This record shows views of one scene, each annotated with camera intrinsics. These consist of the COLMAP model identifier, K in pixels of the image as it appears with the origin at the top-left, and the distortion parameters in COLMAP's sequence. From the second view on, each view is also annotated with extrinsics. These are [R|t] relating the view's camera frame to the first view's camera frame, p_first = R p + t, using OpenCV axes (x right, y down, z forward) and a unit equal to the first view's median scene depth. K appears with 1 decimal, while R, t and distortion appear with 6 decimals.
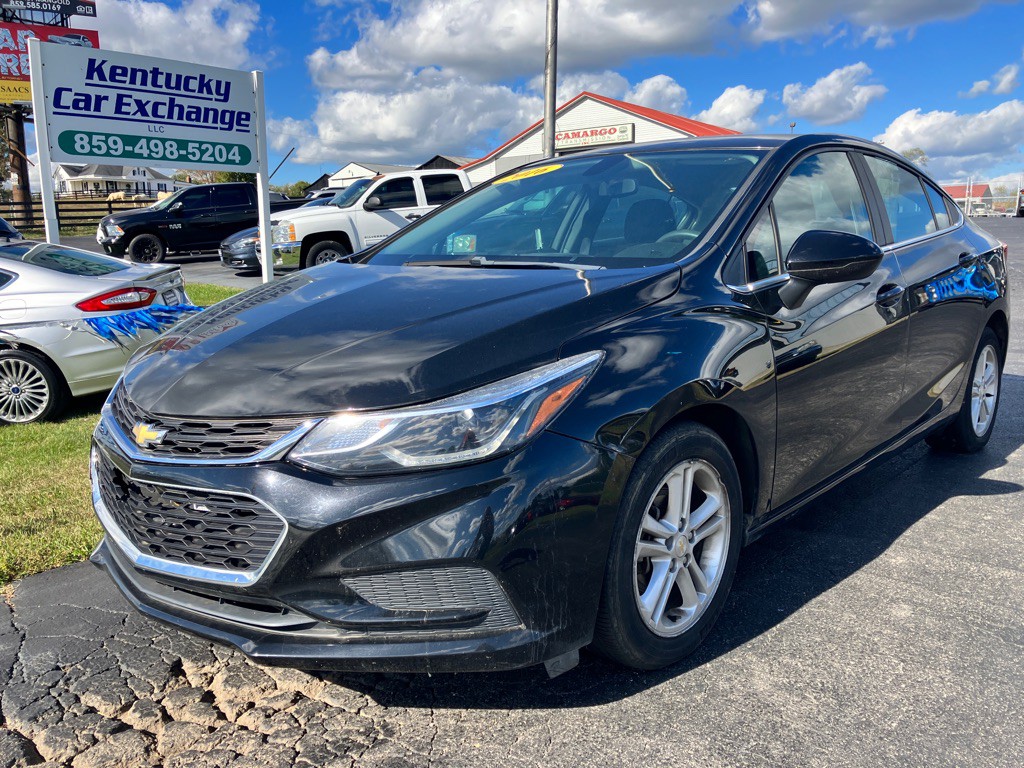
lens RADIAL K [[846.4, 0, 512.0], [0, 846.4, 383.2], [0, 0, 1]] dist [0.046184, -0.040887]
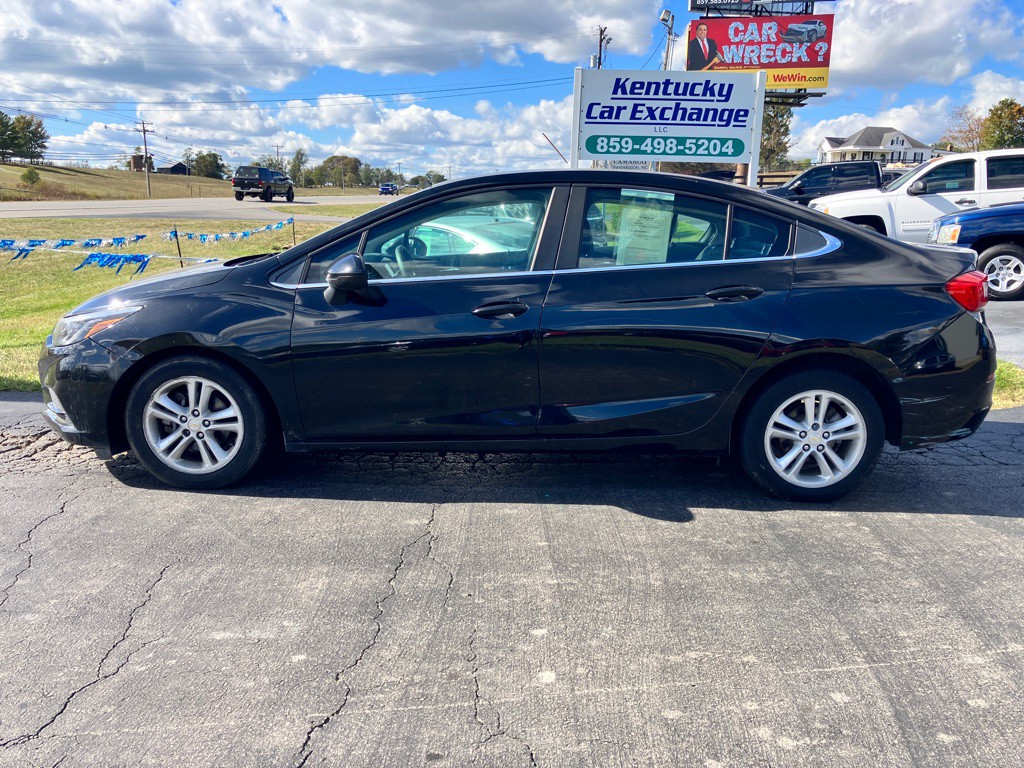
lens RADIAL K [[846.4, 0, 512.0], [0, 846.4, 383.2], [0, 0, 1]] dist [0.046184, -0.040887]
pose [[0.658796, 0.187316, -0.728630, 0.397001], [-0.160475, 0.981206, 0.107154, -0.035063], [0.735008, 0.046335, 0.676474, 0.028432]]
